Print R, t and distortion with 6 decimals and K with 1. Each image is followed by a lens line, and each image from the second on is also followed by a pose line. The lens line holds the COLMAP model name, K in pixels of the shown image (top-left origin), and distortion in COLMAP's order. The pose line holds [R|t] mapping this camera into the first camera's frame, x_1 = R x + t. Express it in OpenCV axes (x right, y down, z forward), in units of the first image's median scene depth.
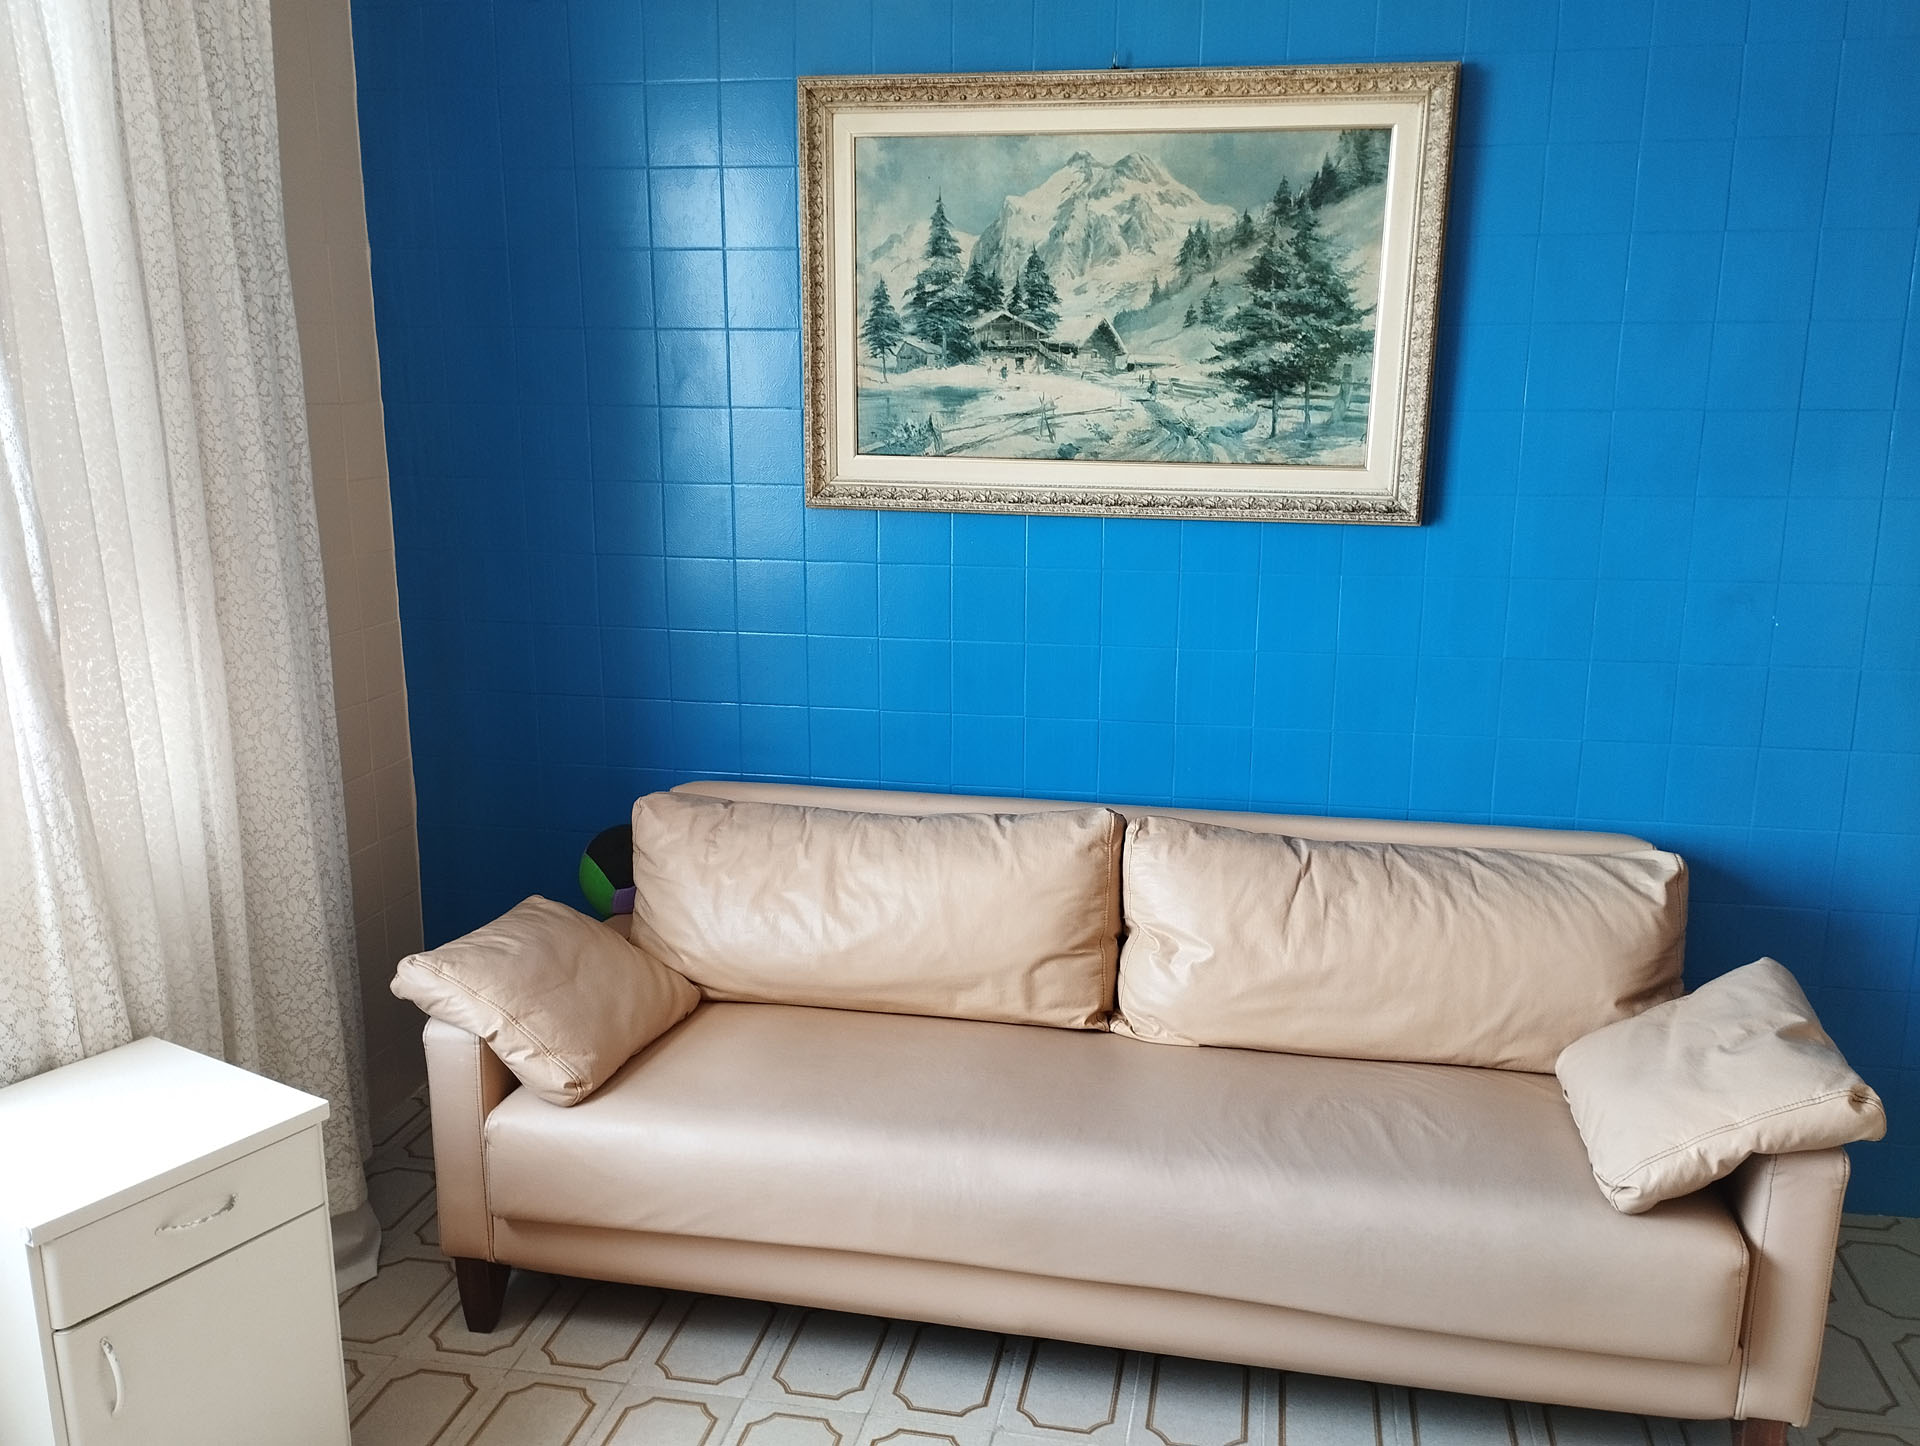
lens RADIAL K [[1593.8, 0, 968.6], [0, 1593.8, 728.8], [0, 0, 1]] dist [0.099784, -0.138331]
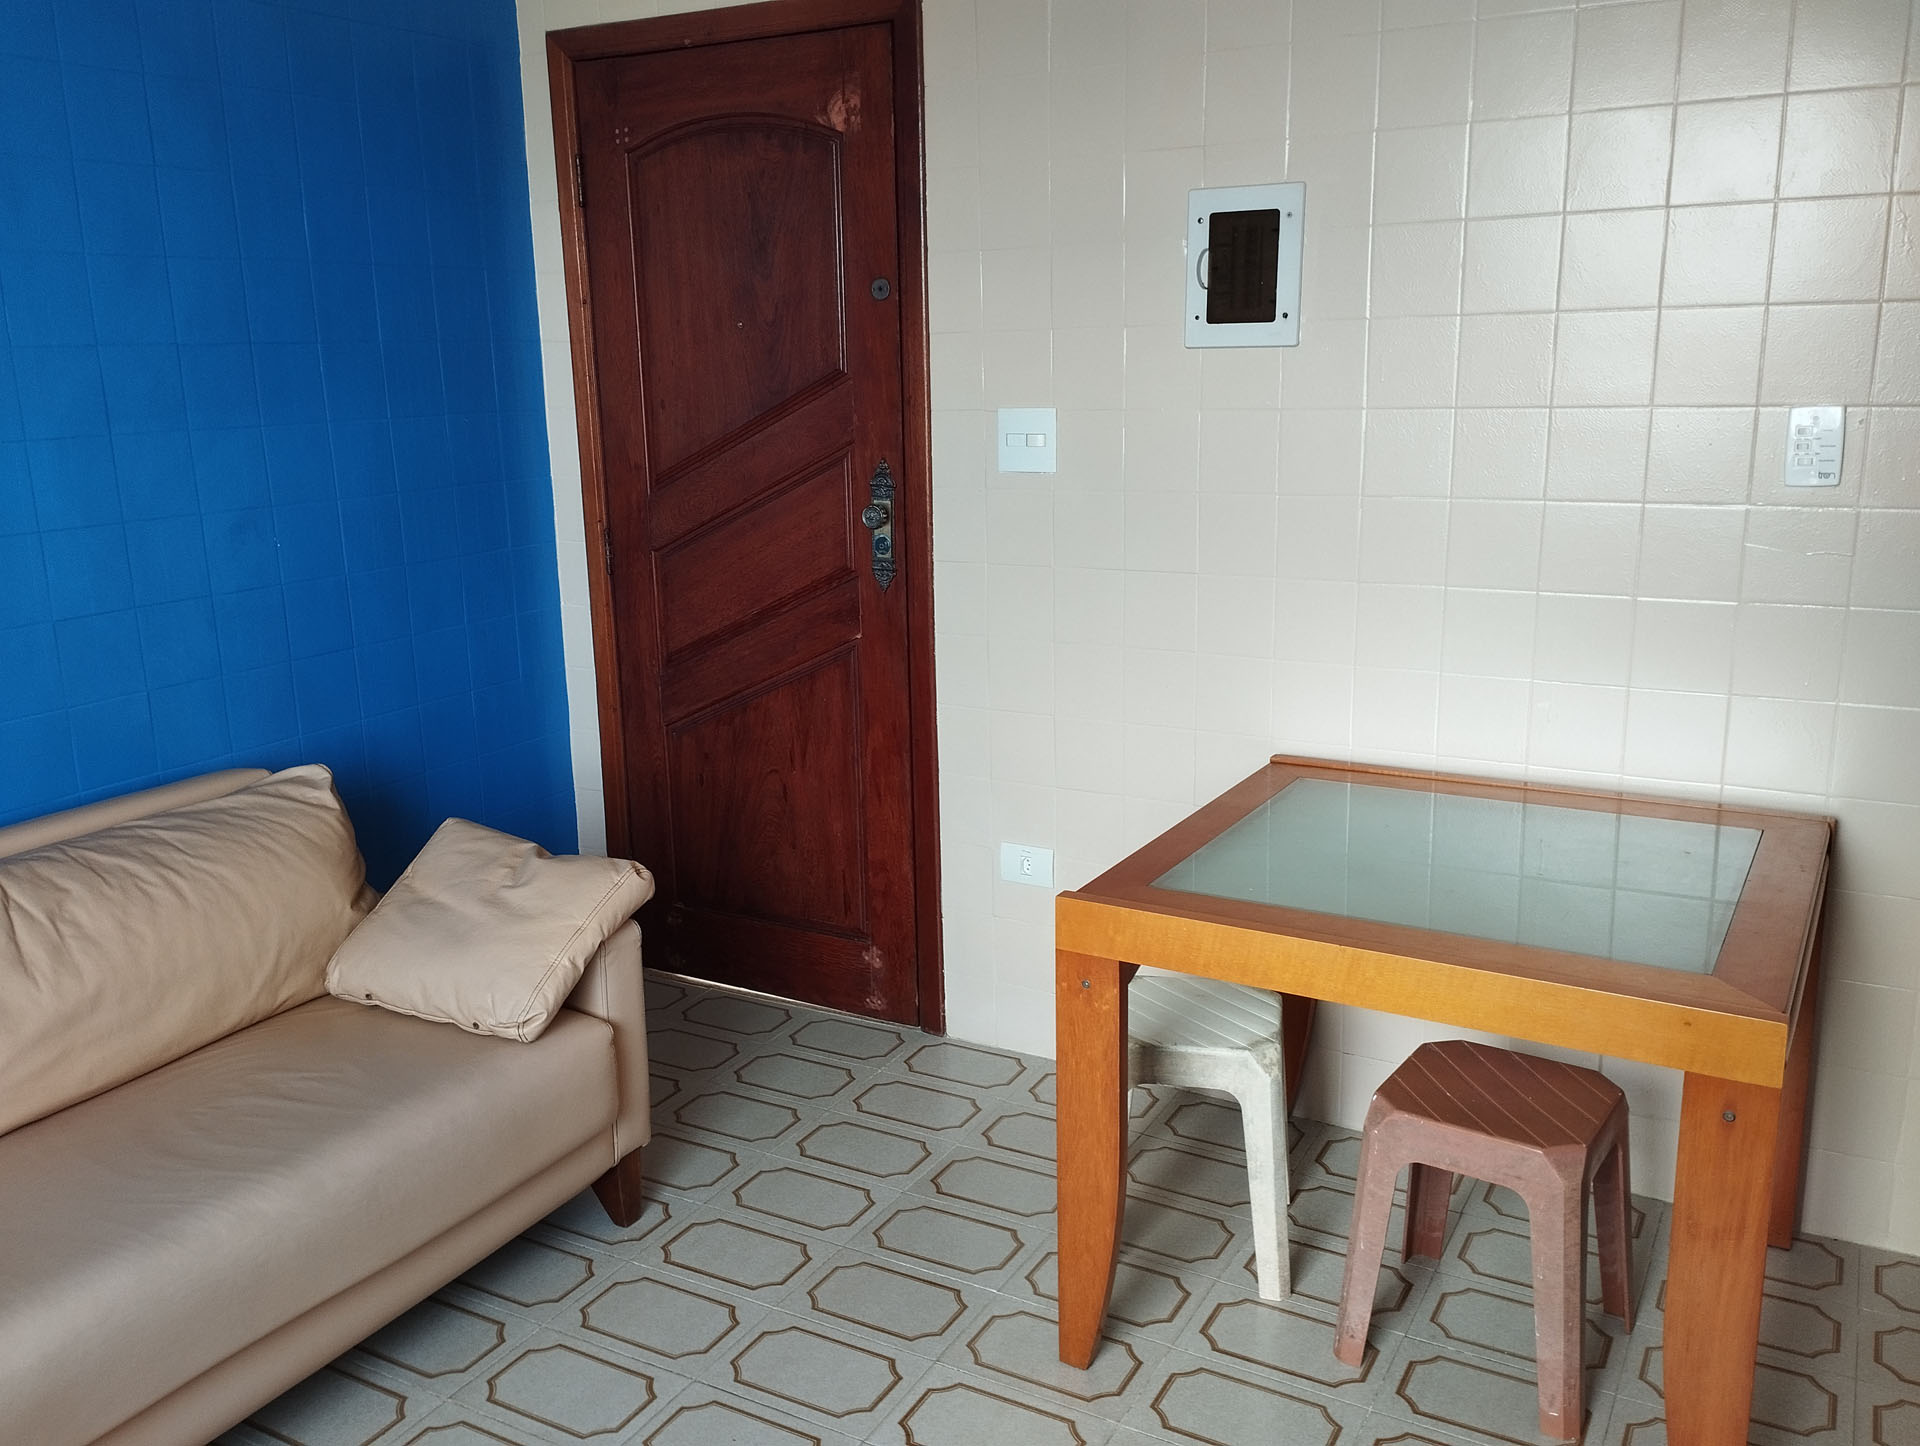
lens RADIAL K [[1593.8, 0, 968.6], [0, 1593.8, 728.8], [0, 0, 1]] dist [0.099784, -0.138331]
pose [[0.300430, -0.231255, 0.925345, -0.412945], [0.223033, 0.960299, 0.167579, -0.026522], [-0.927361, 0.156037, 0.340080, 0.249320]]
